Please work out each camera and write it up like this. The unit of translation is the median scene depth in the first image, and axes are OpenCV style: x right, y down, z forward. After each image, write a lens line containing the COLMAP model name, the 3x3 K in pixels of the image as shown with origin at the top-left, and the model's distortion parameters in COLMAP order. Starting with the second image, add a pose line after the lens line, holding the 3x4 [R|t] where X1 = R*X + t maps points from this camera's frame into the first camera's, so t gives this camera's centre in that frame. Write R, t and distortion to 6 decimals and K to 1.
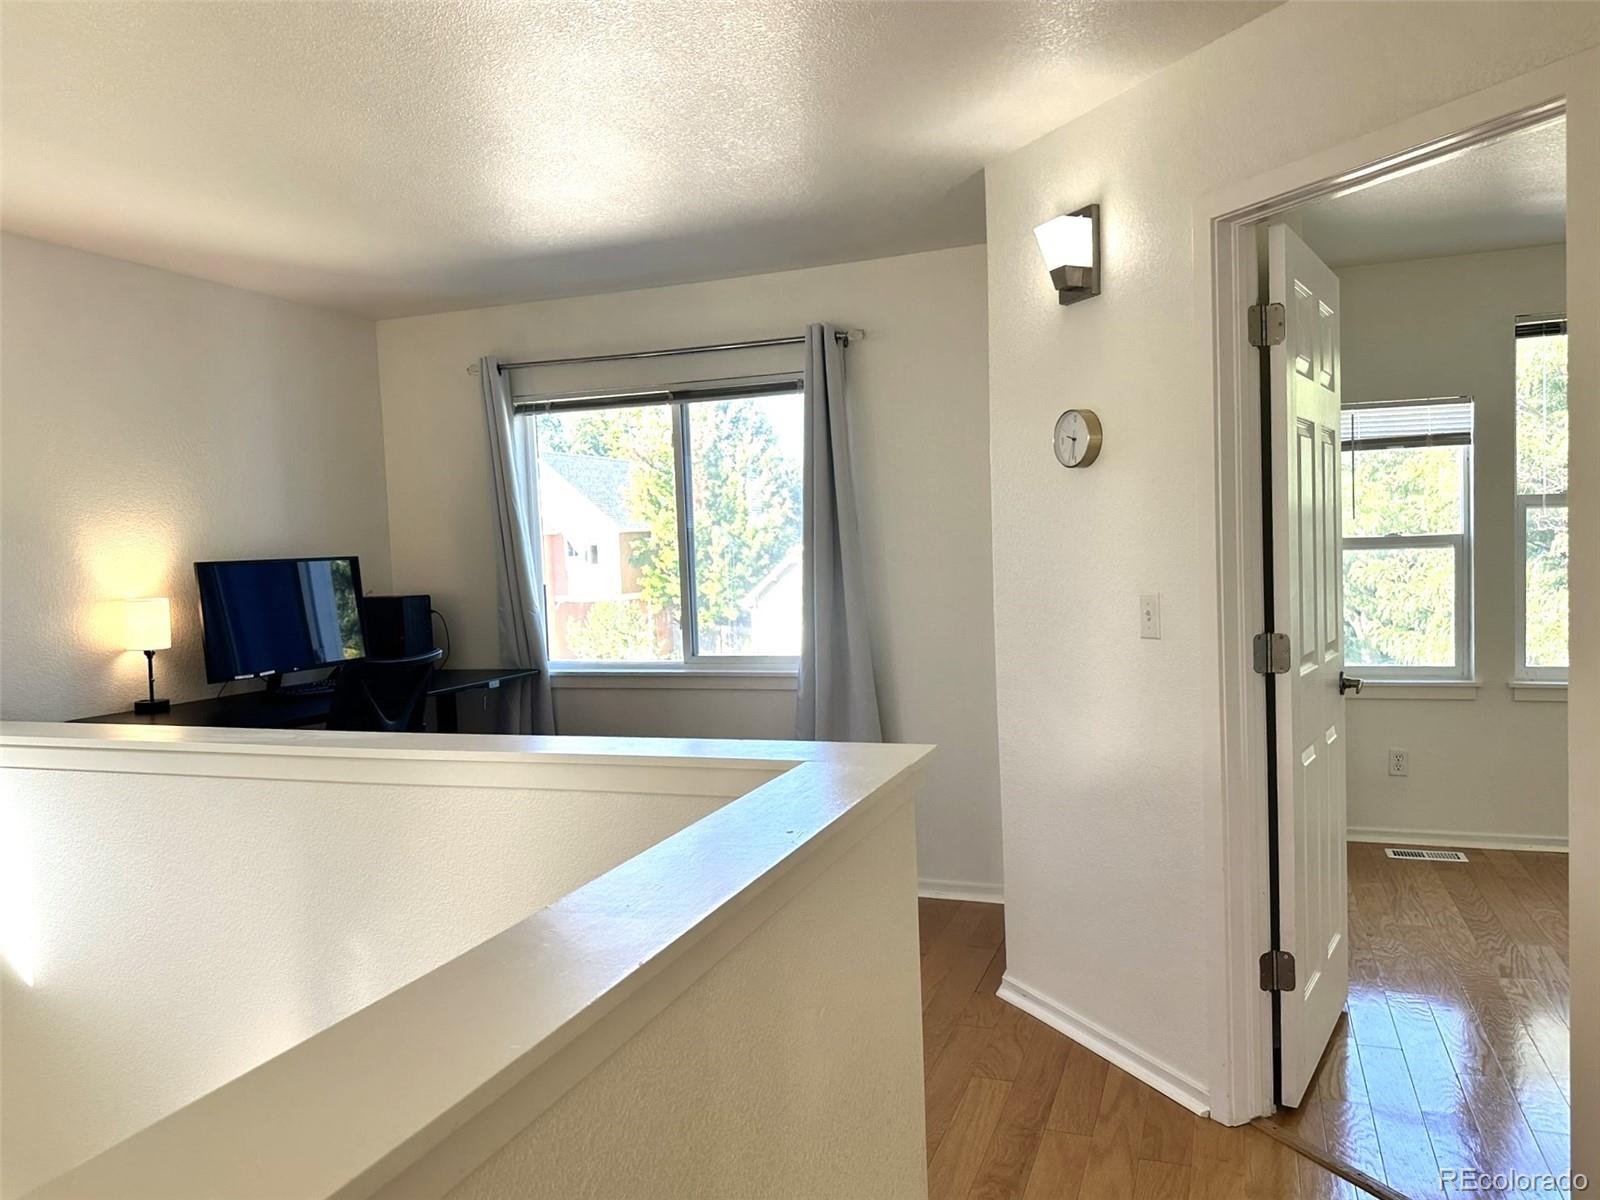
lens RADIAL K [[1140.8, 0, 809.0], [0, 1140.8, 610.4], [0, 0, 1]] dist [0.033148, -0.034689]
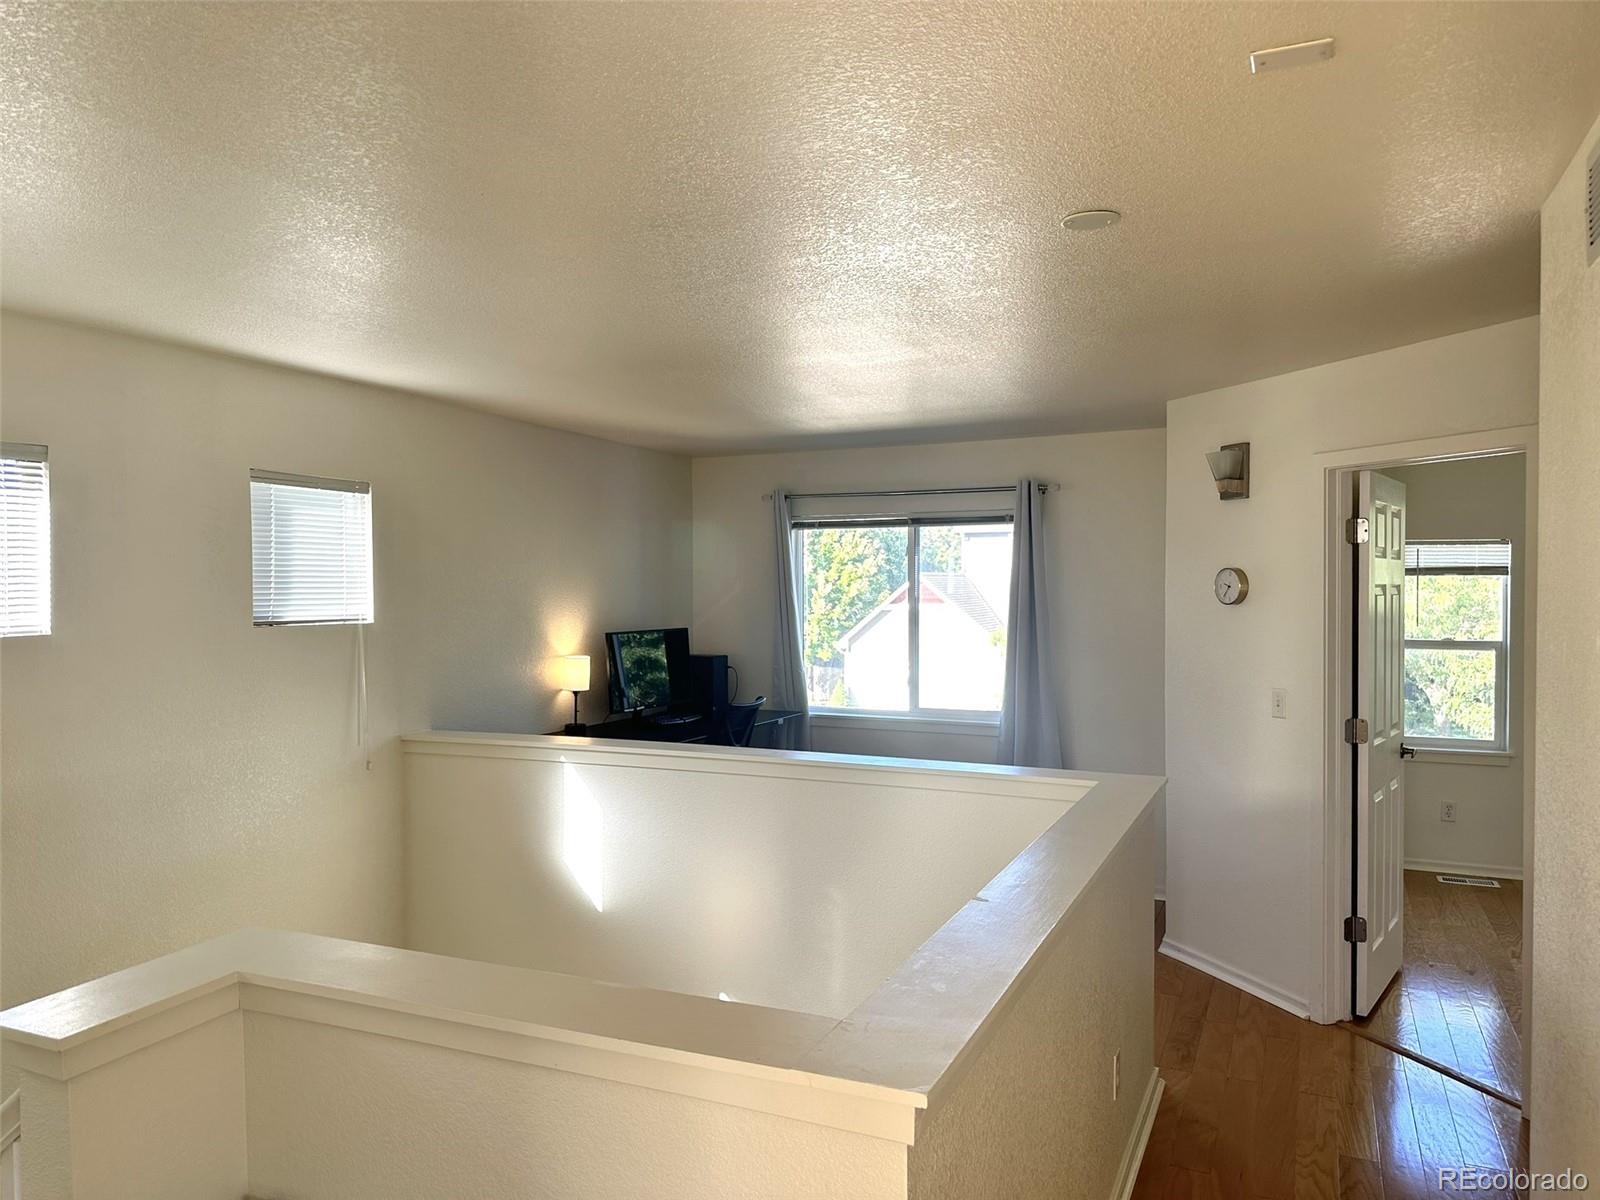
lens RADIAL K [[1140.8, 0, 784.7], [0, 1140.8, 602.1], [0, 0, 1]] dist [0.033148, -0.034689]
pose [[0.996835, 0.036668, -0.070533, -0.186795], [-0.039338, 0.998546, -0.036851, -0.033616], [0.069080, 0.039509, 0.996828, -0.433029]]
